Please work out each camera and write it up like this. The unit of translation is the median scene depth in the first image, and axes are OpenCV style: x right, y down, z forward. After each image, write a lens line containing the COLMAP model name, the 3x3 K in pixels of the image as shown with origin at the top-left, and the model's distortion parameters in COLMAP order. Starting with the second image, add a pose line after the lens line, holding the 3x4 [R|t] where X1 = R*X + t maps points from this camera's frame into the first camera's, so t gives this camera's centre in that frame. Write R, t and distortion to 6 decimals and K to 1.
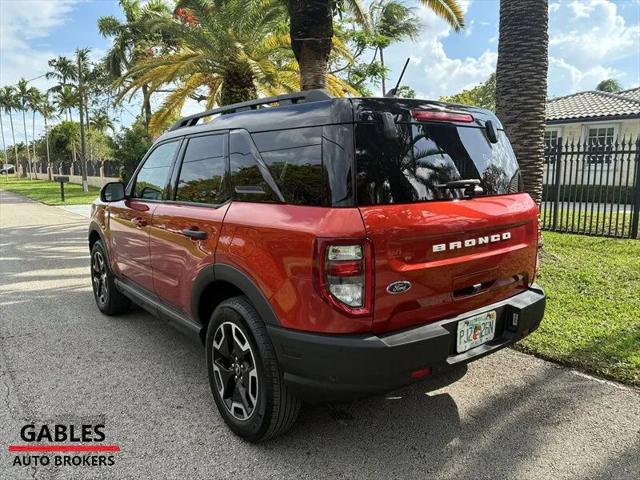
lens RADIAL K [[490.9, 0, 323.0], [0, 490.9, 237.1], [0, 0, 1]] dist [0.027299, -0.004642]
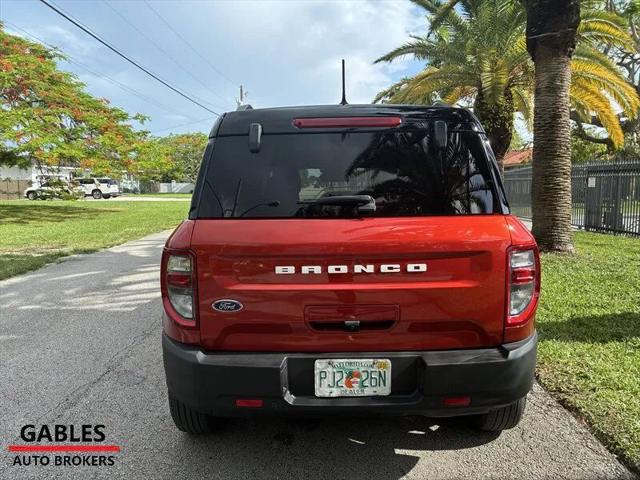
lens RADIAL K [[494.0, 0, 306.2], [0, 494.0, 240.4], [0, 0, 1]] dist [-0.003136, -0.003289]
pose [[0.786984, 0.070194, -0.612968, 0.744478], [-0.085551, 0.996325, 0.004256, -0.035650], [0.611014, 0.049091, 0.790096, 0.289157]]
